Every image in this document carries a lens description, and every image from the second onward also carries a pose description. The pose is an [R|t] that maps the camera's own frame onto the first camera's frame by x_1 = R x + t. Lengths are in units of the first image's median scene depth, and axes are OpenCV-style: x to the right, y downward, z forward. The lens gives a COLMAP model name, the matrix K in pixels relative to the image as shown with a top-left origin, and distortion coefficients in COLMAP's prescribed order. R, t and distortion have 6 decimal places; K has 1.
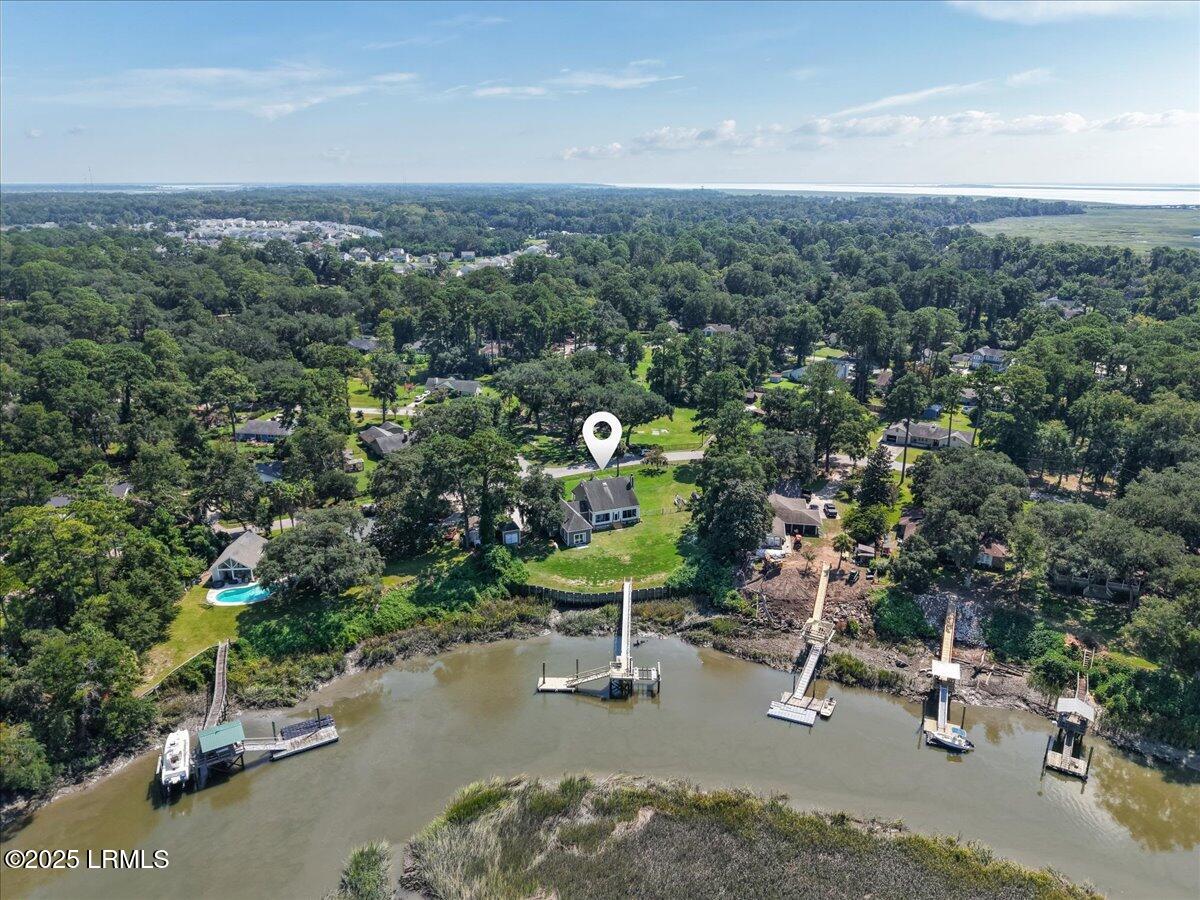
lens RADIAL K [[822.3, 0, 600.0], [0, 822.3, 450.0], [0, 0, 1]] dist [-0.006832, -0.002085]
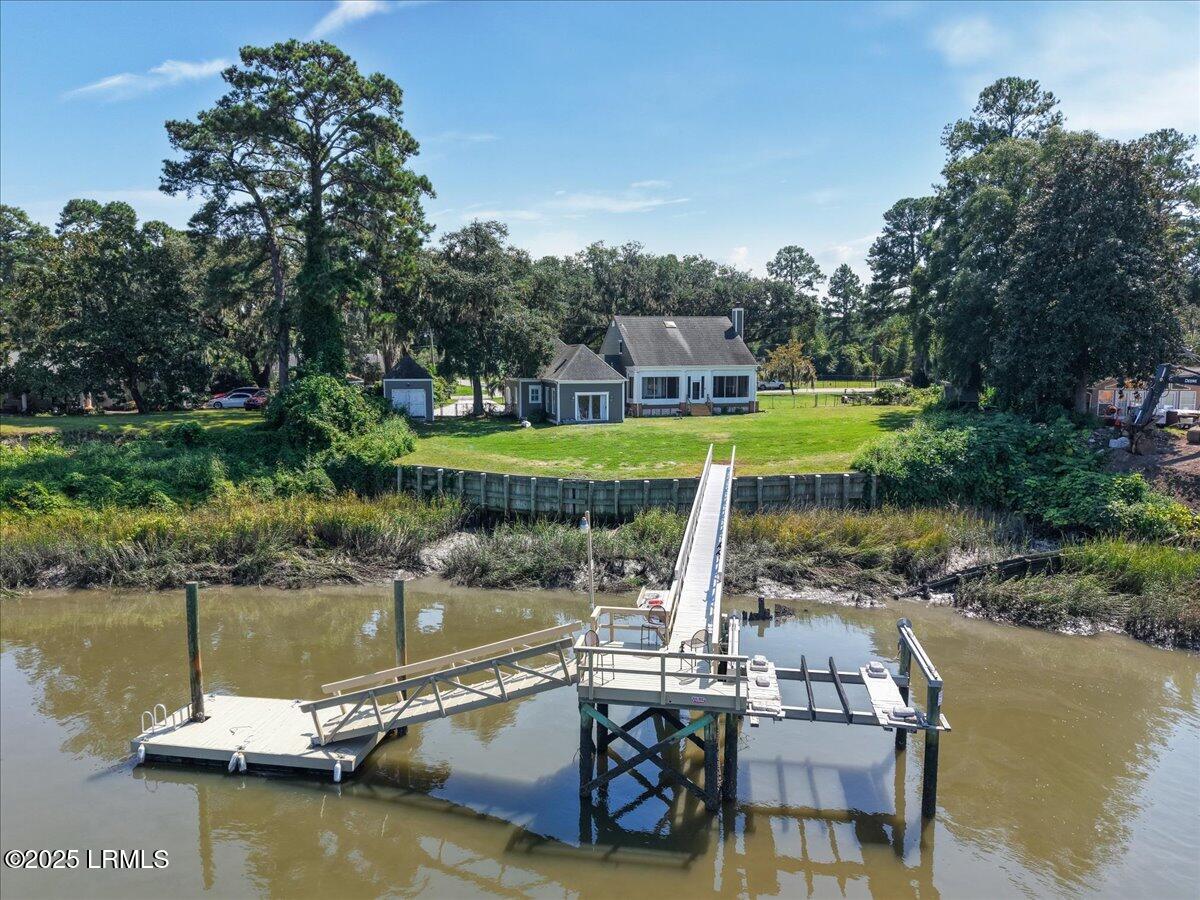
lens RADIAL K [[822.3, 0, 600.0], [0, 822.3, 450.0], [0, 0, 1]] dist [-0.006832, -0.002085]
pose [[0.991743, 0.016134, -0.127224, 0.028369], [-0.044622, 0.973478, -0.224388, 0.230107], [0.120229, 0.228212, 0.966160, 0.727074]]
